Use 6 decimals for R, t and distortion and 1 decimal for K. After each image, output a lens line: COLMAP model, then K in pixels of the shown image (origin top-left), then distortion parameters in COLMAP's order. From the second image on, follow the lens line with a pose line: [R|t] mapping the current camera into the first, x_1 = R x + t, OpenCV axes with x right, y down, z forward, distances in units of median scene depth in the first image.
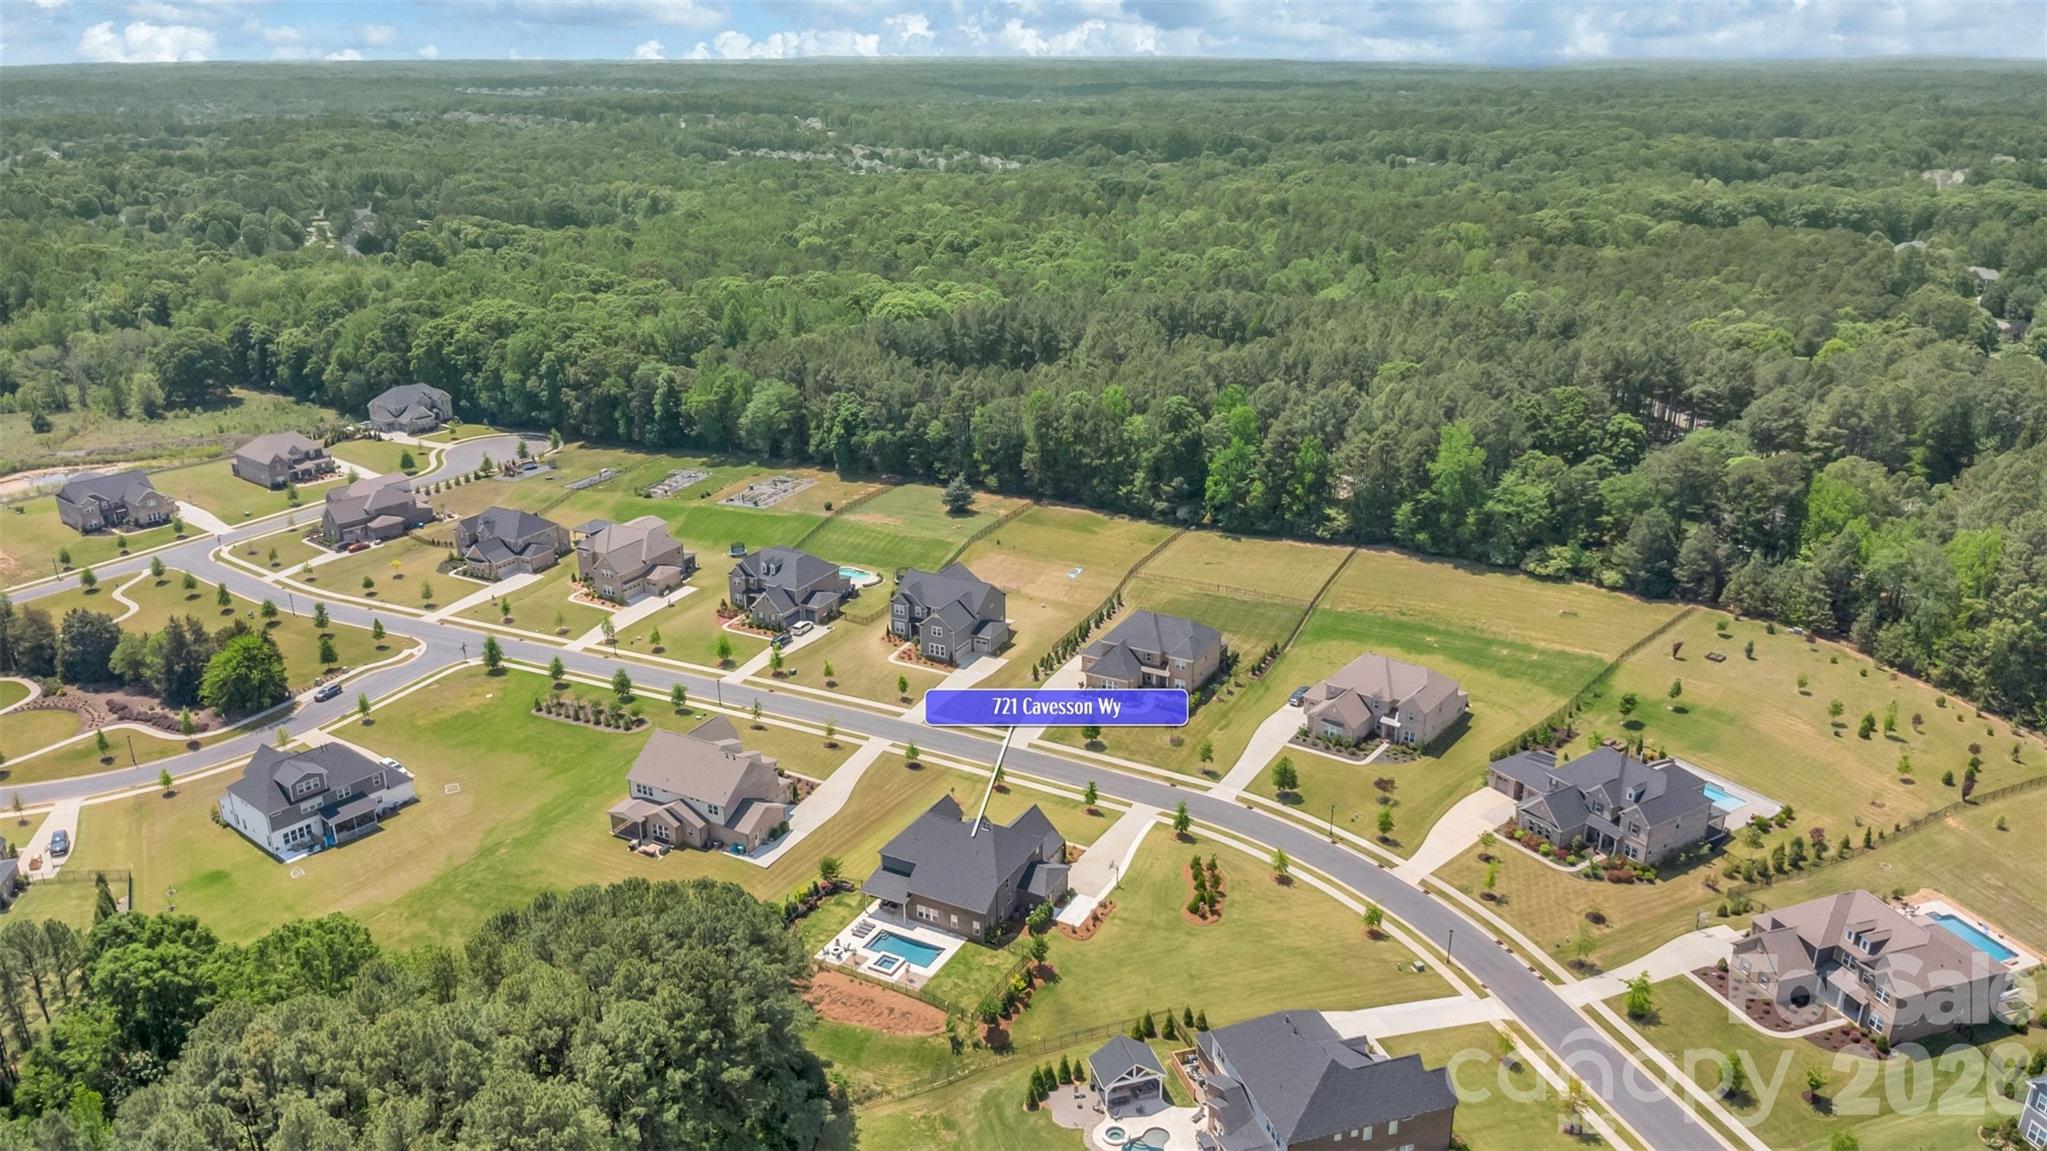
lens RADIAL K [[1445.3, 0, 1023.5], [0, 1445.3, 575.5], [0, 0, 1]] dist [0.003884, -0.005128]
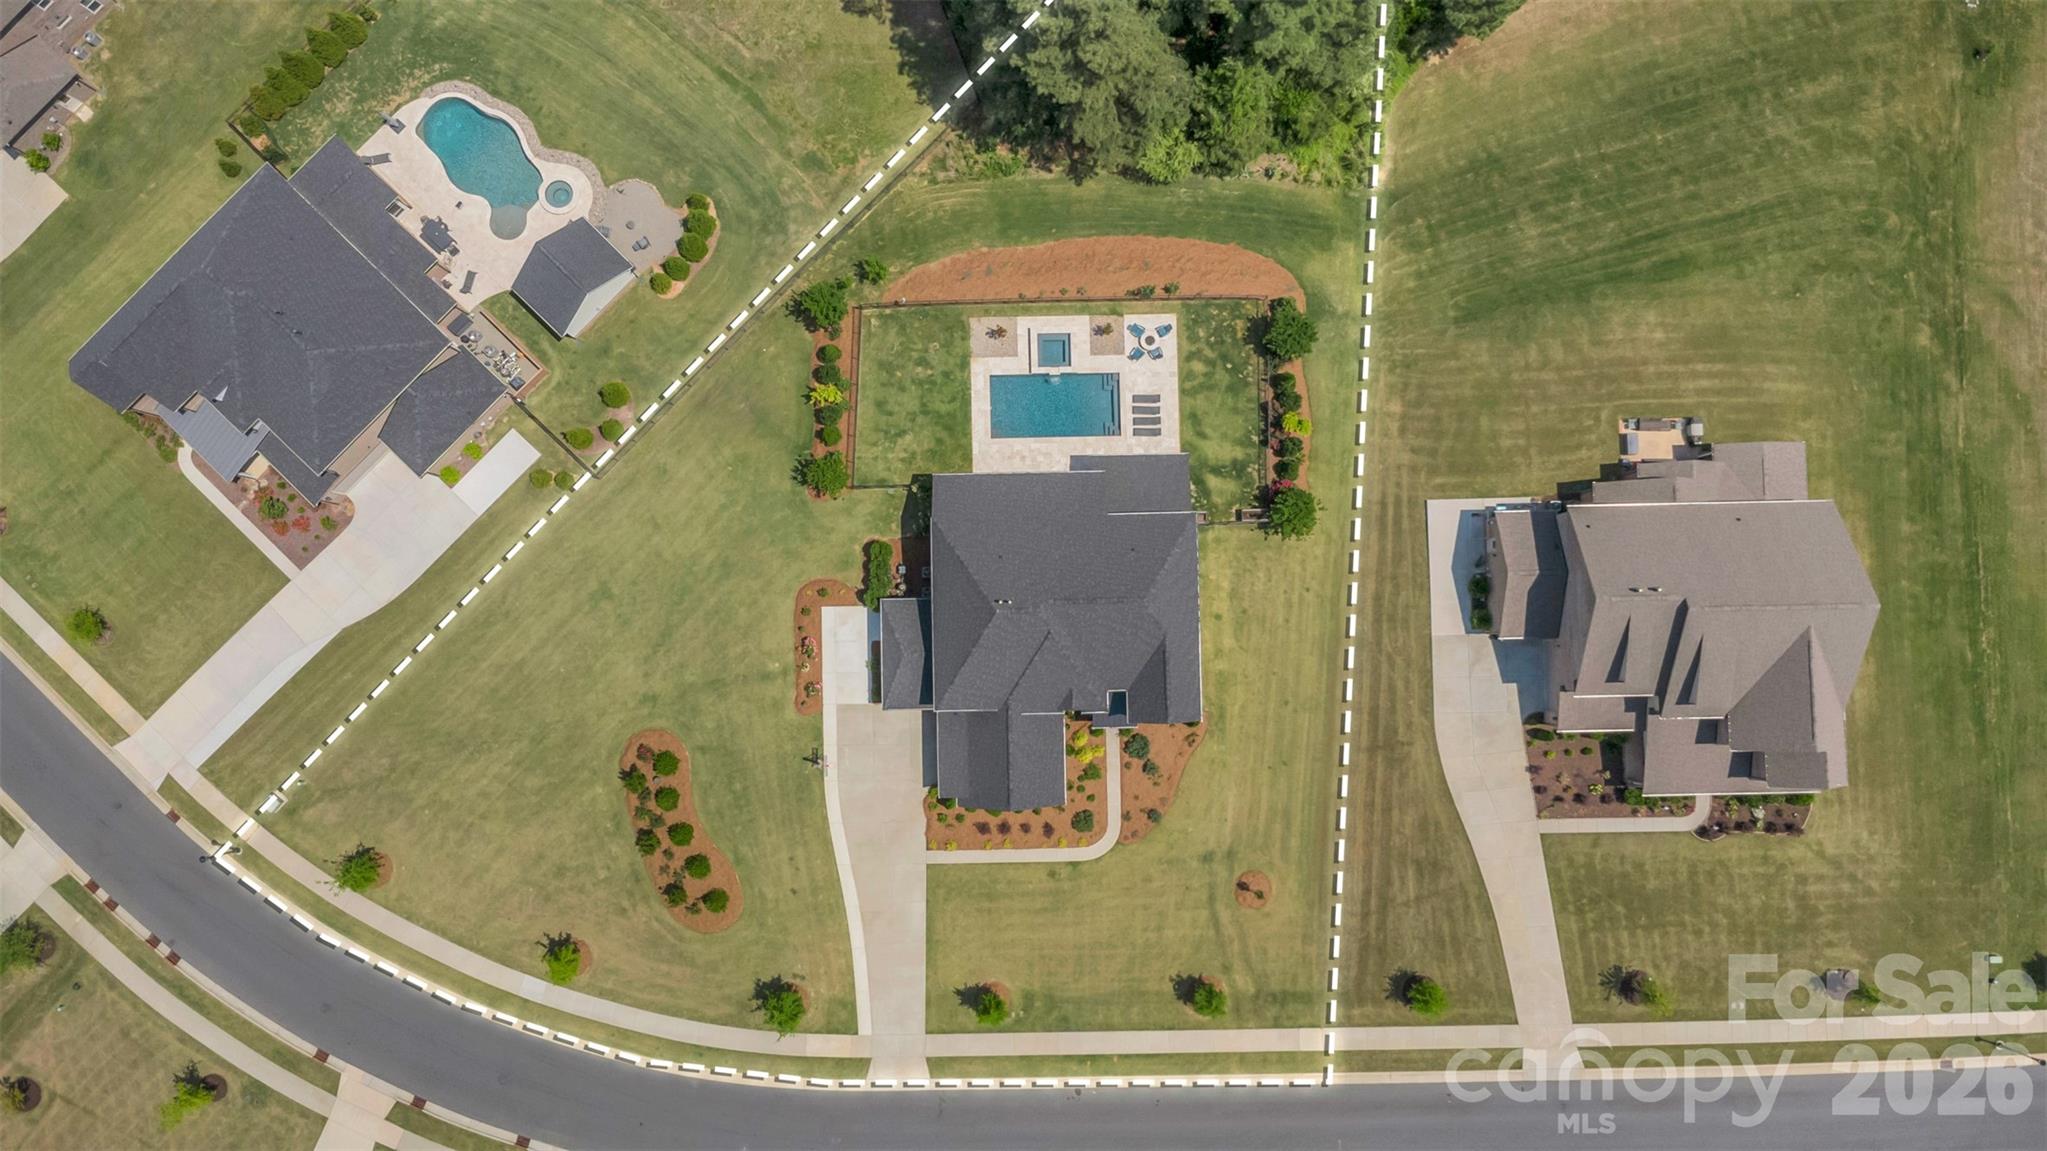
lens RADIAL K [[1445.3, 0, 1023.5], [0, 1445.3, 575.5], [0, 0, 1]] dist [0.003884, -0.005128]
pose [[-0.875947, 0.481738, -0.025419, -0.017643], [-0.165007, -0.249687, 0.954164, -0.236603], [0.453310, 0.839991, 0.298203, 0.656420]]
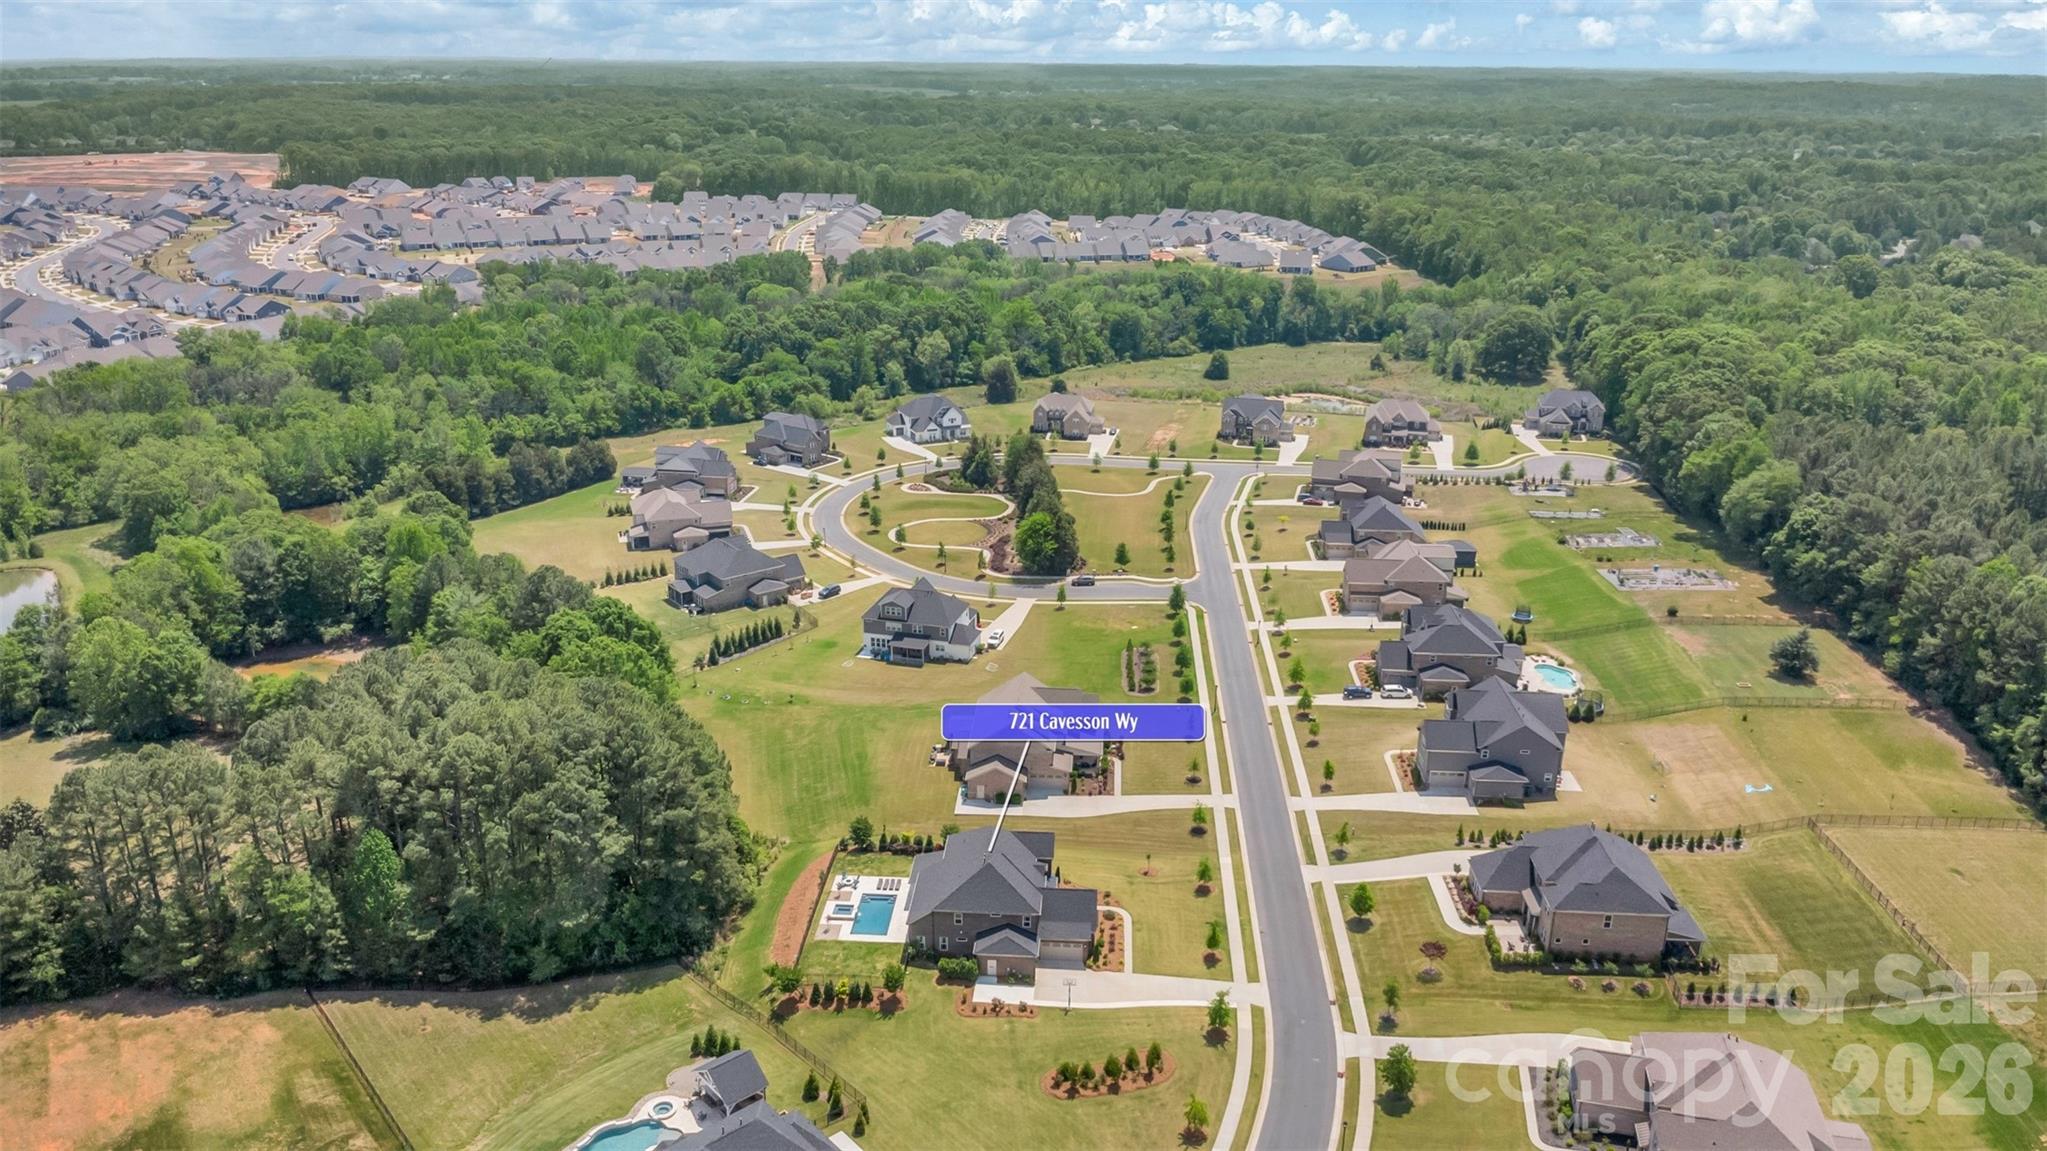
lens RADIAL K [[1445.3, 0, 1023.5], [0, 1445.3, 575.5], [0, 0, 1]] dist [0.003884, -0.005128]
pose [[0.408760, 0.313403, -0.857143, 0.574771], [-0.319254, 0.928953, 0.187411, -0.144715], [0.854981, 0.197040, 0.479774, 0.410439]]
